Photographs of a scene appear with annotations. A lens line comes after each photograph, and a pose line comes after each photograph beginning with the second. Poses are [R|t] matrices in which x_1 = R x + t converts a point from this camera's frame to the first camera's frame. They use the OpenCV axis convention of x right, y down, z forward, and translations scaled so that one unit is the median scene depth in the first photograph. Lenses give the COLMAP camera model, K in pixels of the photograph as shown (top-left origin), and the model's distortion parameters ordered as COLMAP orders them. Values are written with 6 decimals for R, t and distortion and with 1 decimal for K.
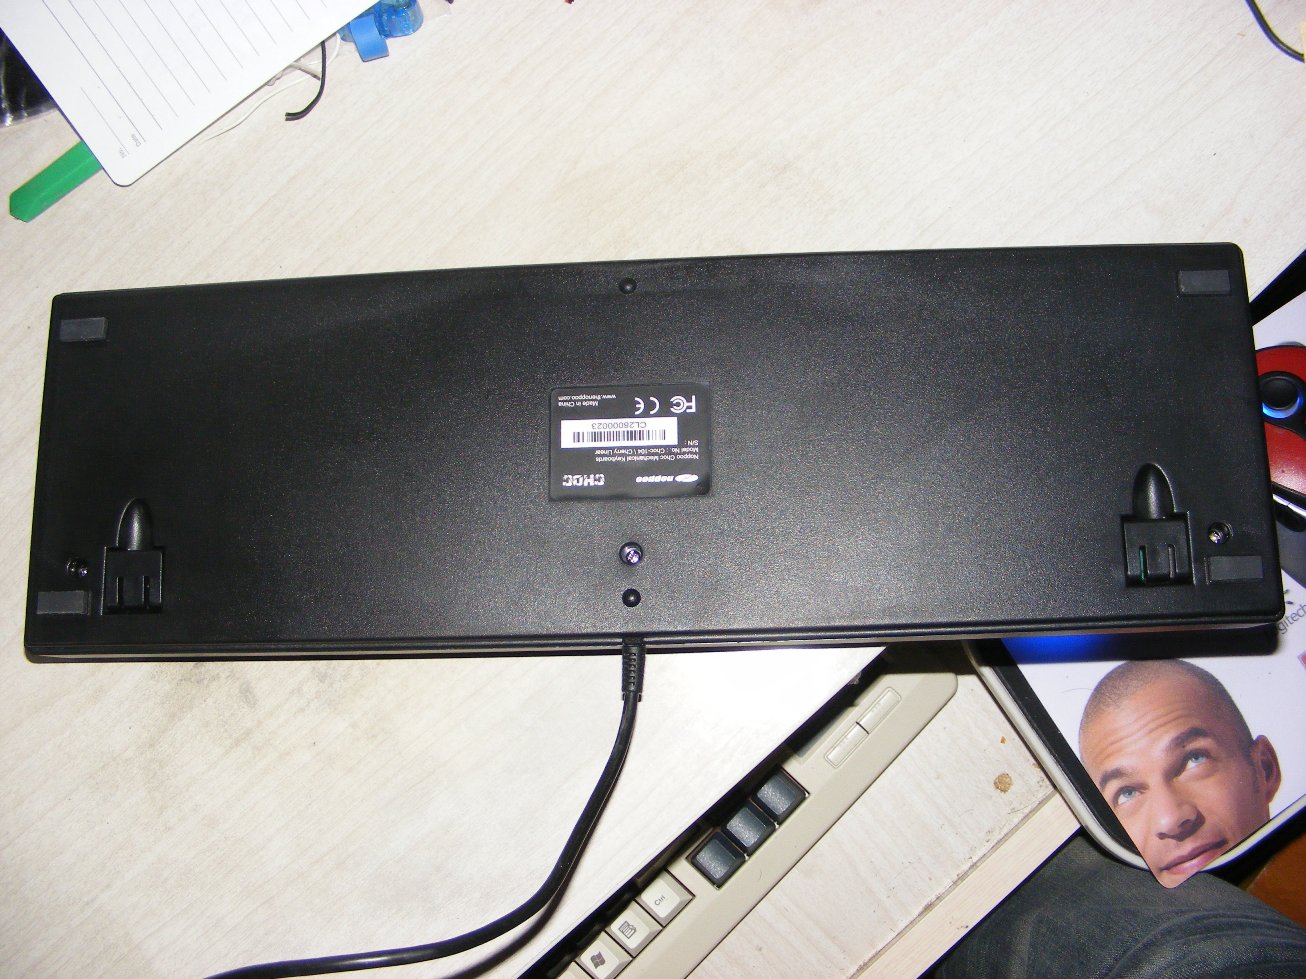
lens RADIAL K [[1483.5, 0, 650.8], [0, 1483.5, 491.7], [0, 0, 1]] dist [-0.213589, 0.000000]
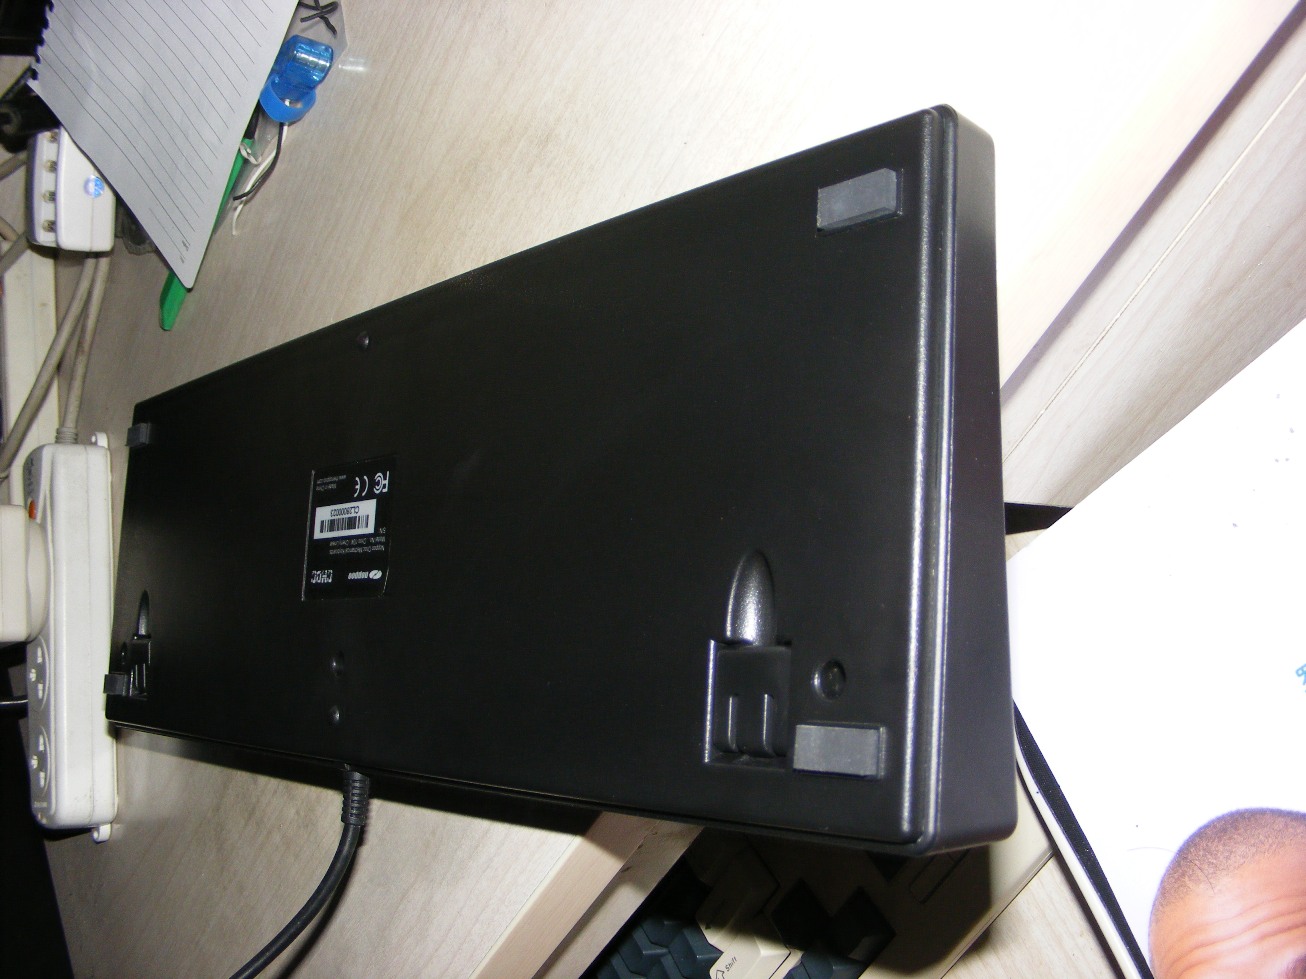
lens RADIAL K [[1483.5, 0, 656.2], [0, 1483.5, 489.0], [0, 0, 1]] dist [-0.213589, 0.000000]
pose [[0.674149, -0.052189, -0.736750, 0.722026], [0.104032, 0.994266, 0.024762, -0.059534], [0.731233, -0.093339, 0.675712, 0.556235]]
